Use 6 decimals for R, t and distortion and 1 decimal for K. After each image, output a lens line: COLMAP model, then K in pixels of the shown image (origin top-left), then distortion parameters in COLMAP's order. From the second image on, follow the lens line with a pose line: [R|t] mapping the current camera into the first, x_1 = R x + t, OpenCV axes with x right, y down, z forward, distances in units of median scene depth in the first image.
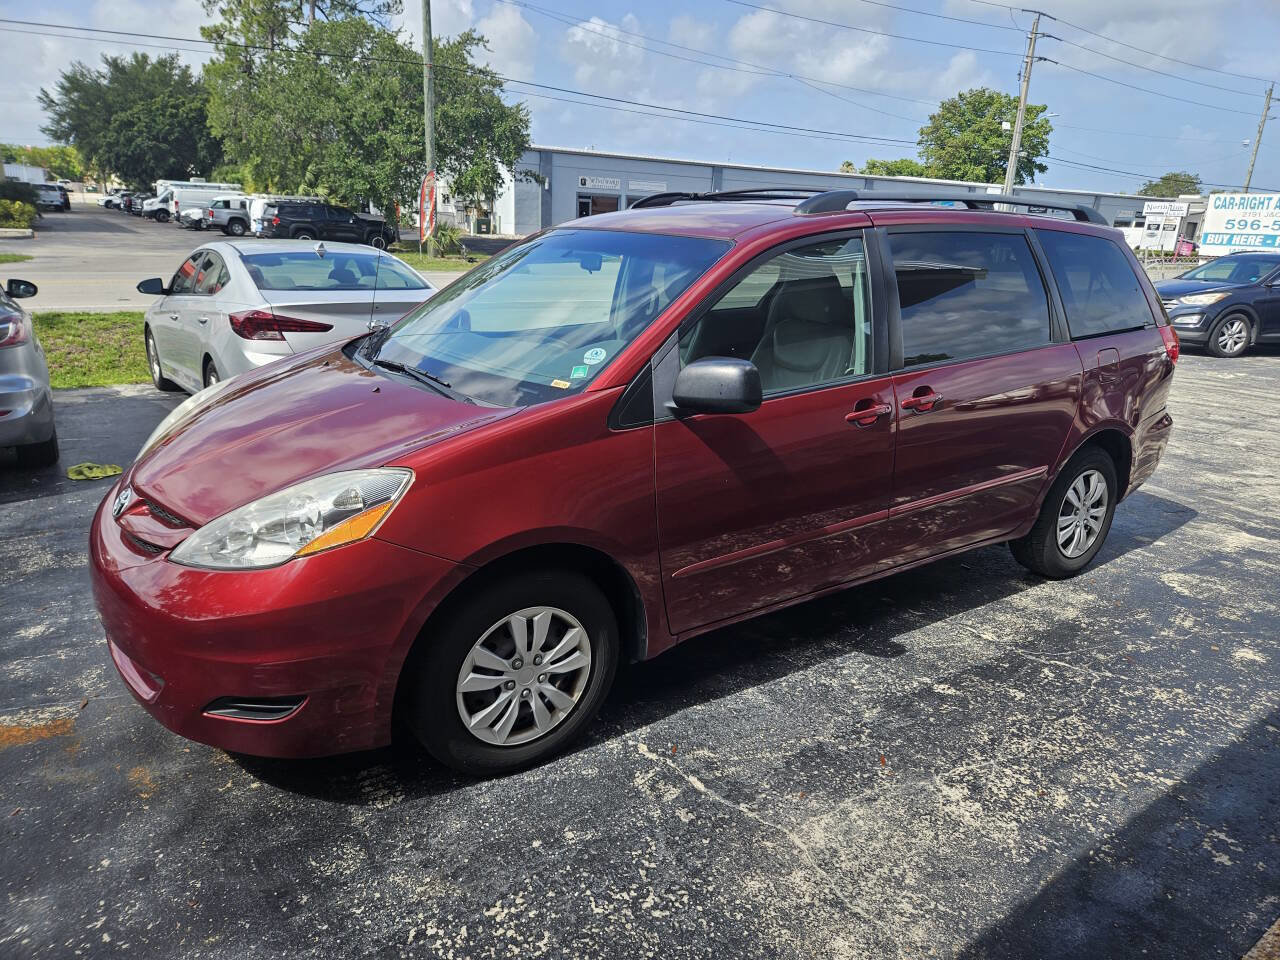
lens RADIAL K [[858.5, 0, 647.8], [0, 858.5, 481.4], [0, 0, 1]] dist [0.066258, -0.054374]
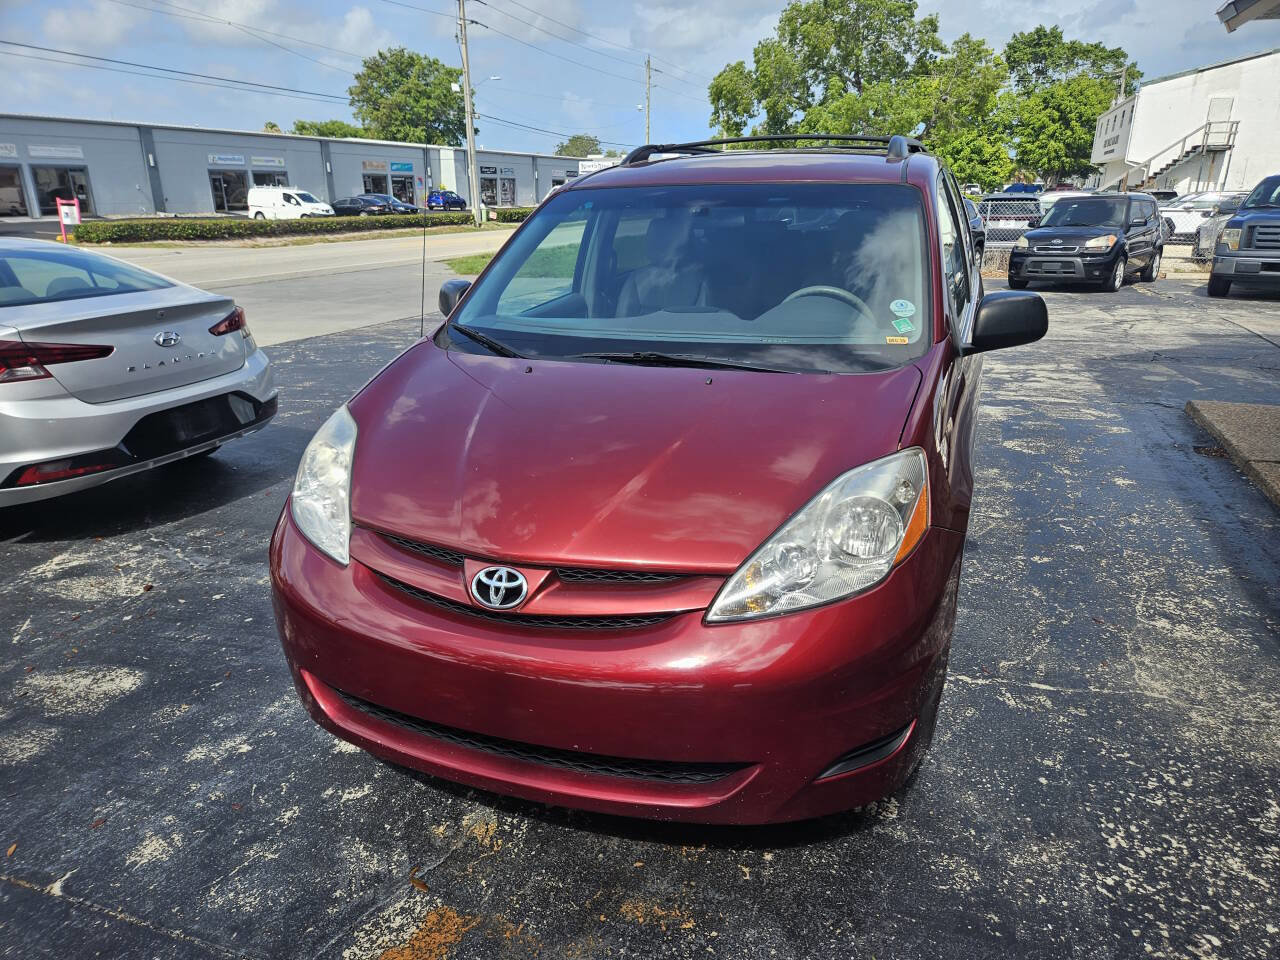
lens RADIAL K [[858.5, 0, 641.9], [0, 858.5, 497.9], [0, 0, 1]] dist [0.066258, -0.054374]
pose [[0.826406, -0.228557, 0.514601, -0.586238], [0.200726, 0.973452, 0.110003, -0.070777], [-0.526081, 0.012386, 0.850344, 0.221013]]
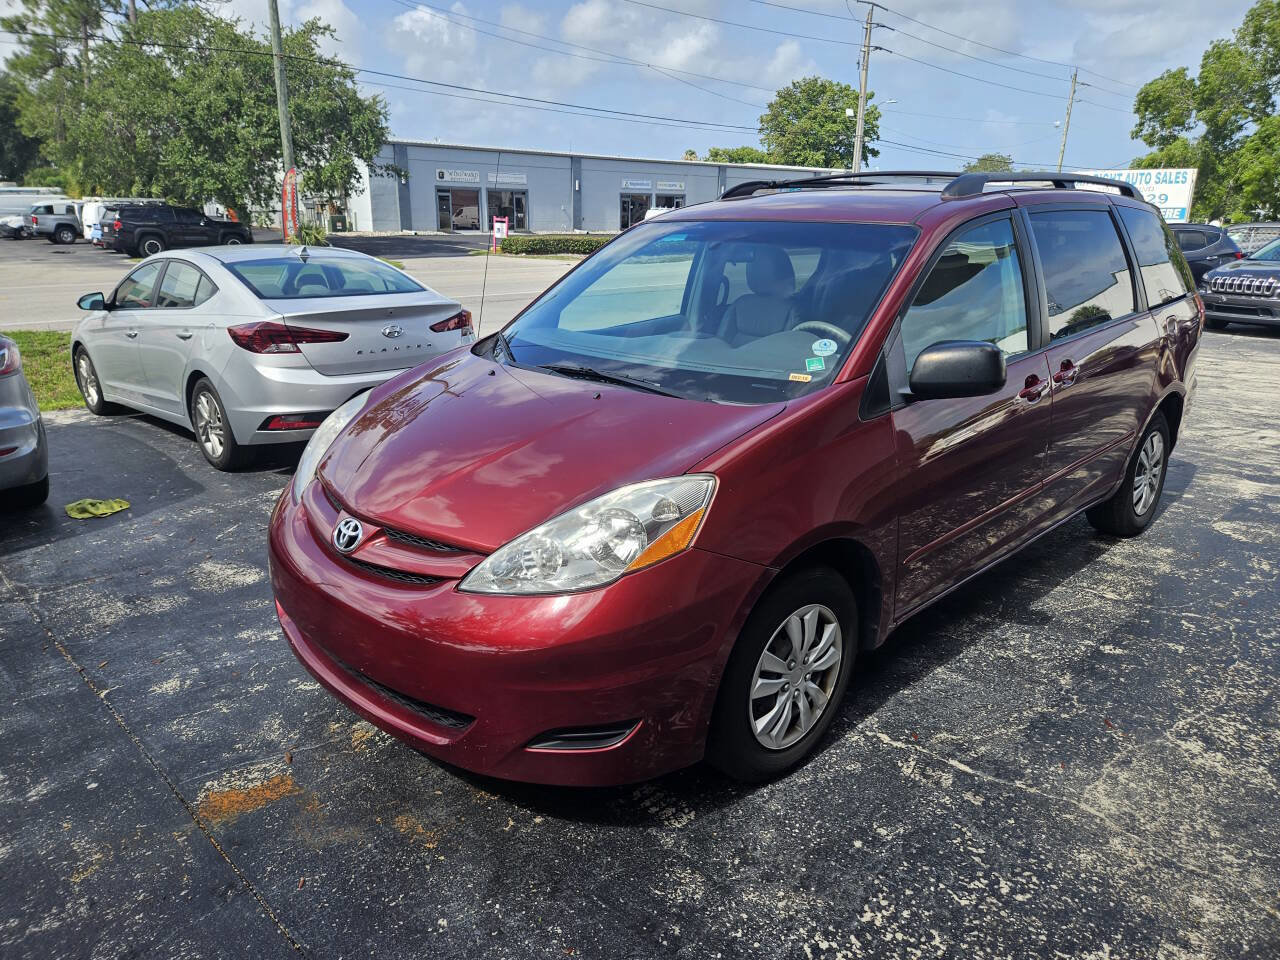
lens RADIAL K [[858.5, 0, 631.1], [0, 858.5, 482.0], [0, 0, 1]] dist [0.066258, -0.054374]
pose [[0.987796, -0.074718, 0.136662, -0.292268], [0.073371, 0.997194, 0.014878, -0.015387], [-0.137390, -0.004670, 0.990506, 0.036580]]
